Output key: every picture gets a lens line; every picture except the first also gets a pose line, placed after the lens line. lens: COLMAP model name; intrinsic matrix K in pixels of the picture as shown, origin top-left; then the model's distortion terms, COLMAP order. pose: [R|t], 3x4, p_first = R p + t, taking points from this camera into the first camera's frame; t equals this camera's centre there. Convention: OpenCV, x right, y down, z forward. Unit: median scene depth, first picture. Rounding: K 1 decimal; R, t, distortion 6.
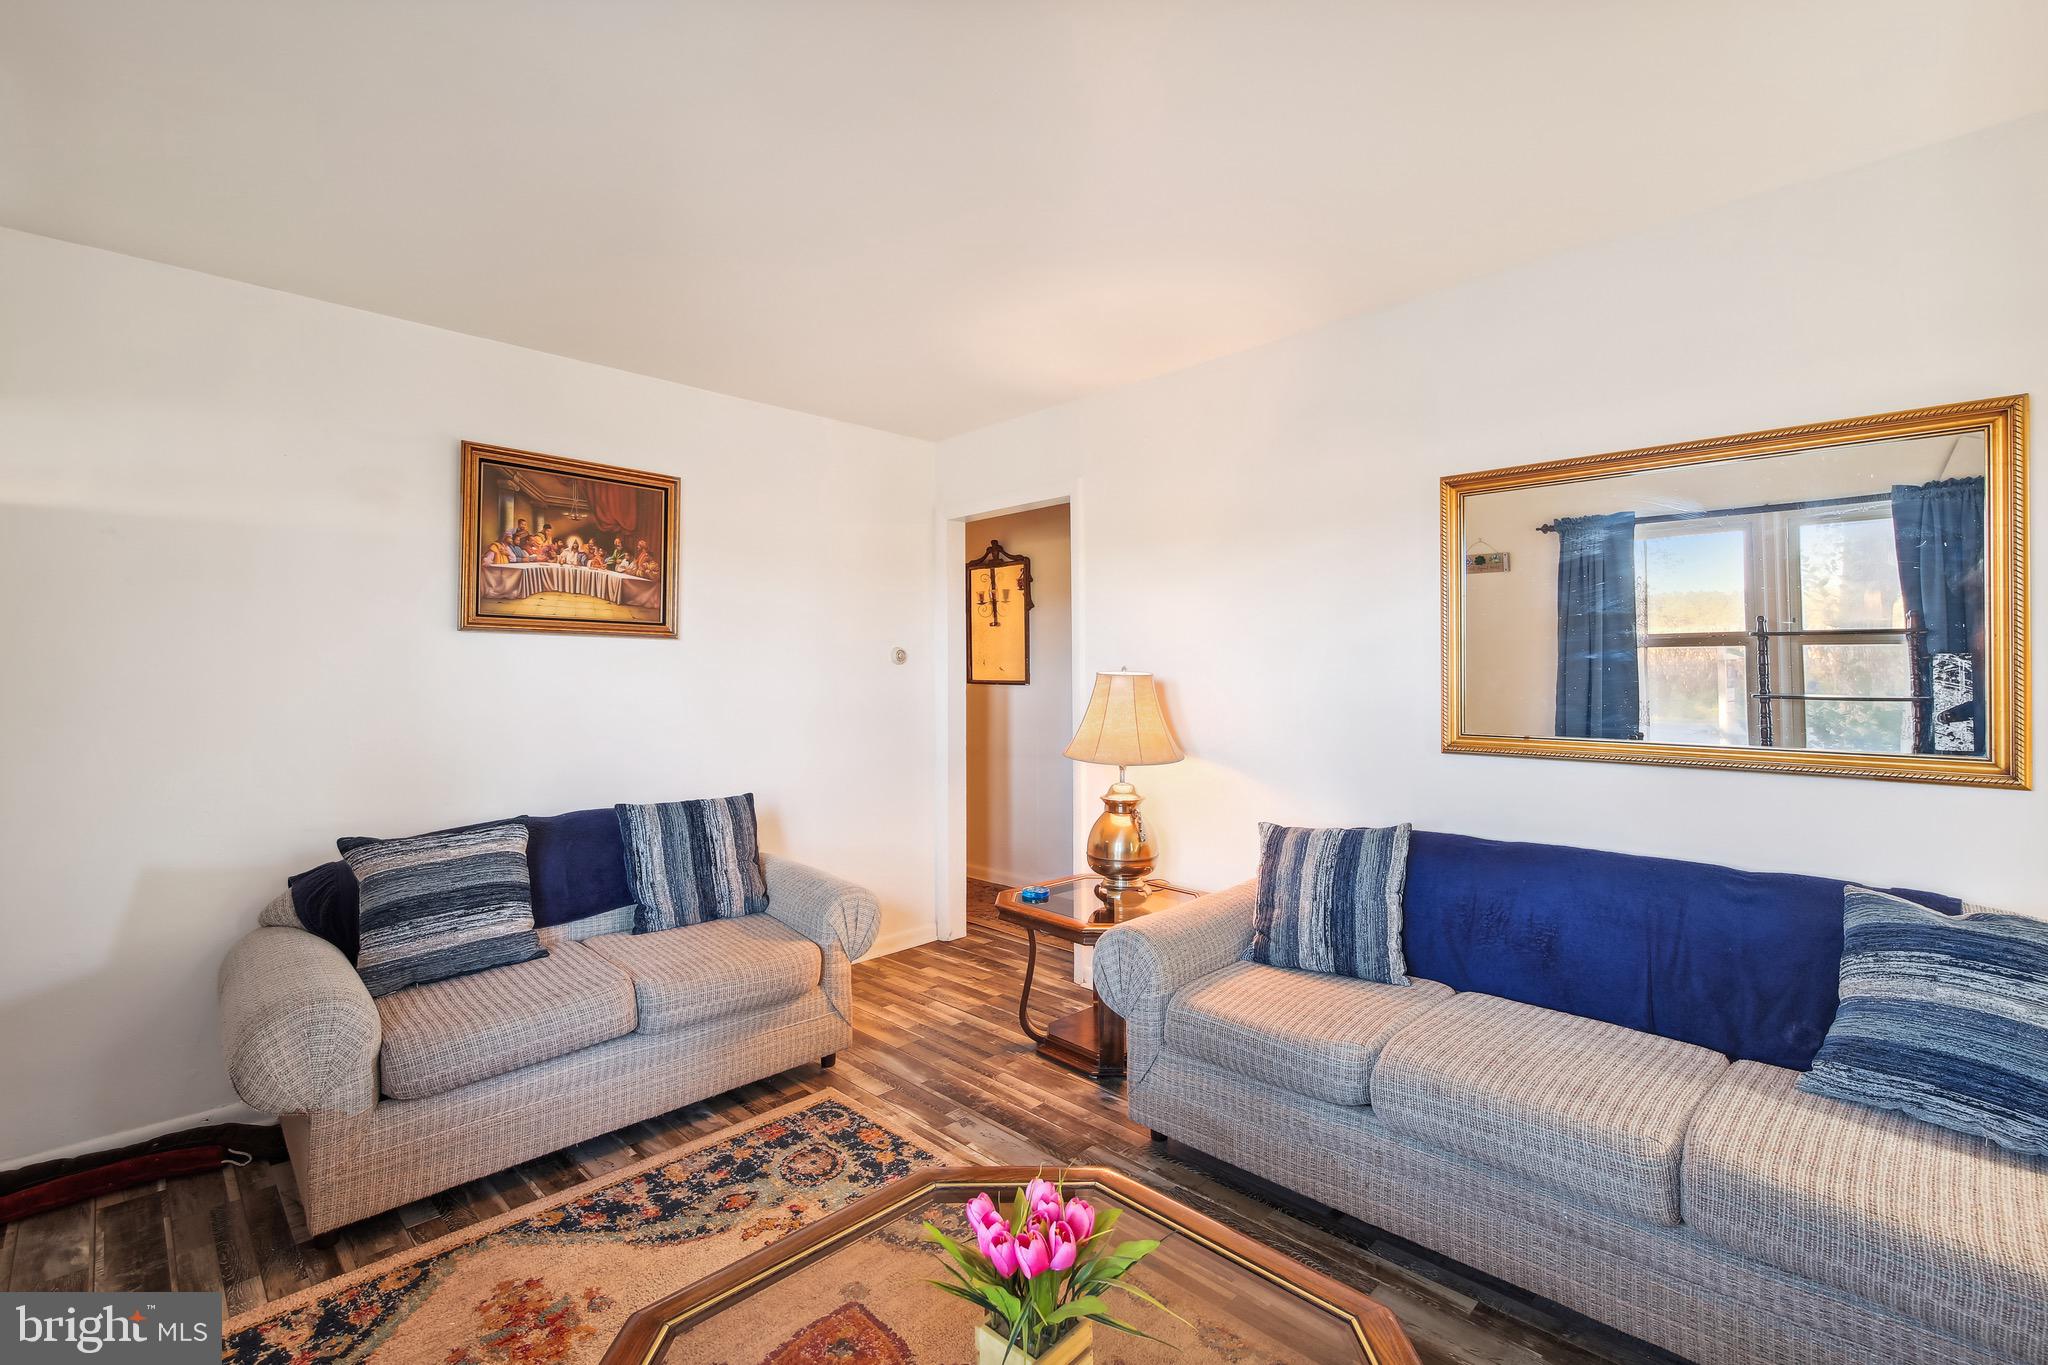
lens RADIAL K [[901.2, 0, 1022.1], [0, 901.2, 673.7], [0, 0, 1]] dist [0.001087, -0.000133]
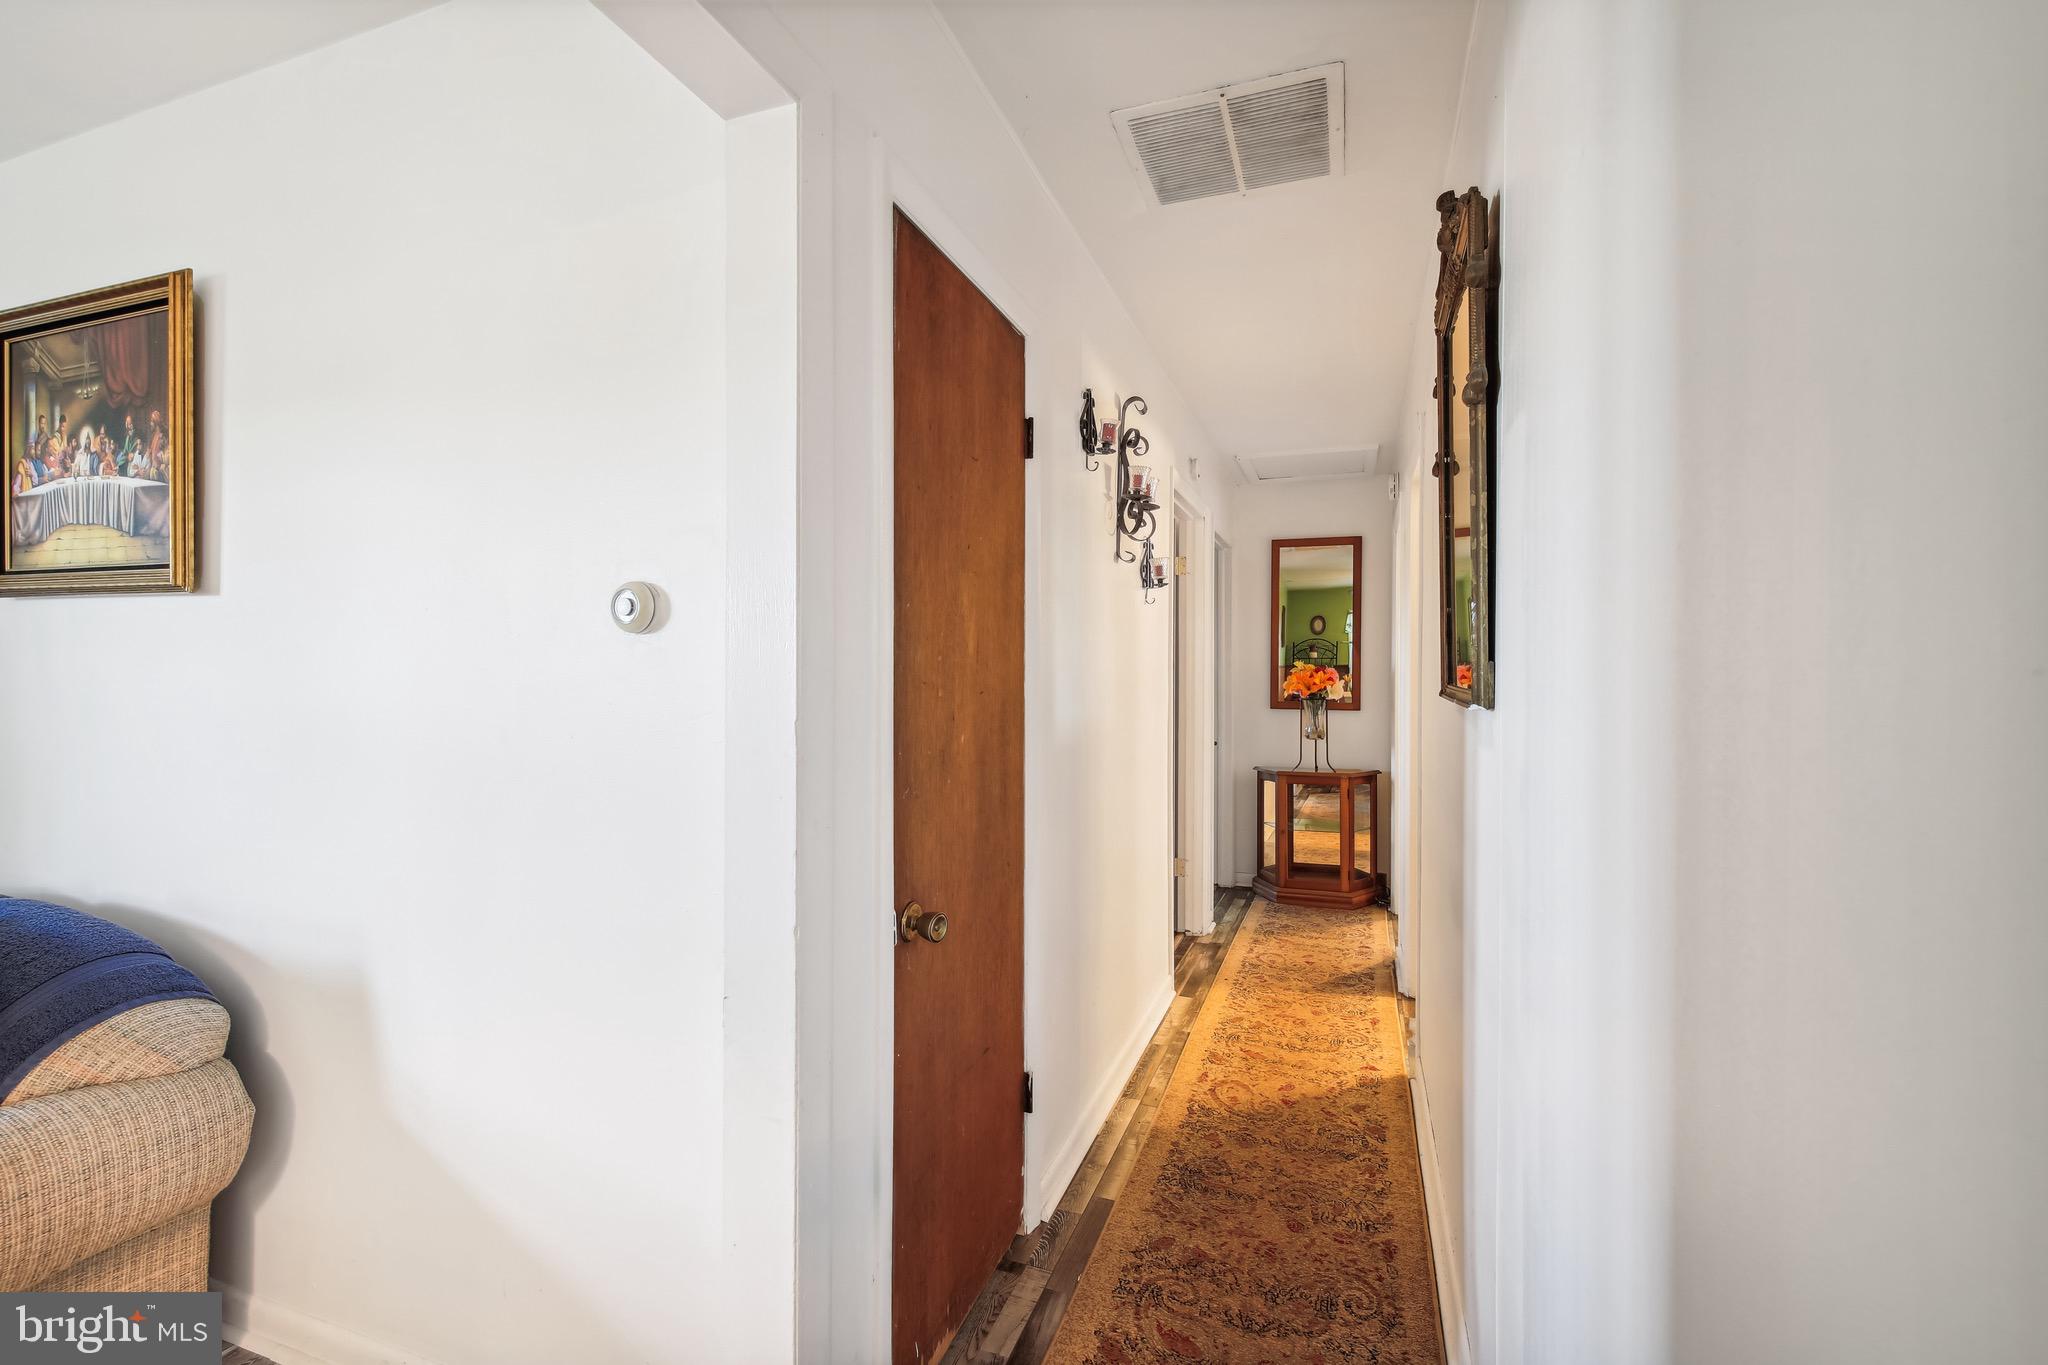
lens RADIAL K [[901.2, 0, 1022.4], [0, 901.2, 673.5], [0, 0, 1]] dist [0.001087, -0.000133]
pose [[0.411261, 0.005163, -0.911503, 0.287718], [-0.004855, 0.999982, 0.003474, 0.002876], [0.911505, 0.002996, 0.411279, 1.312203]]
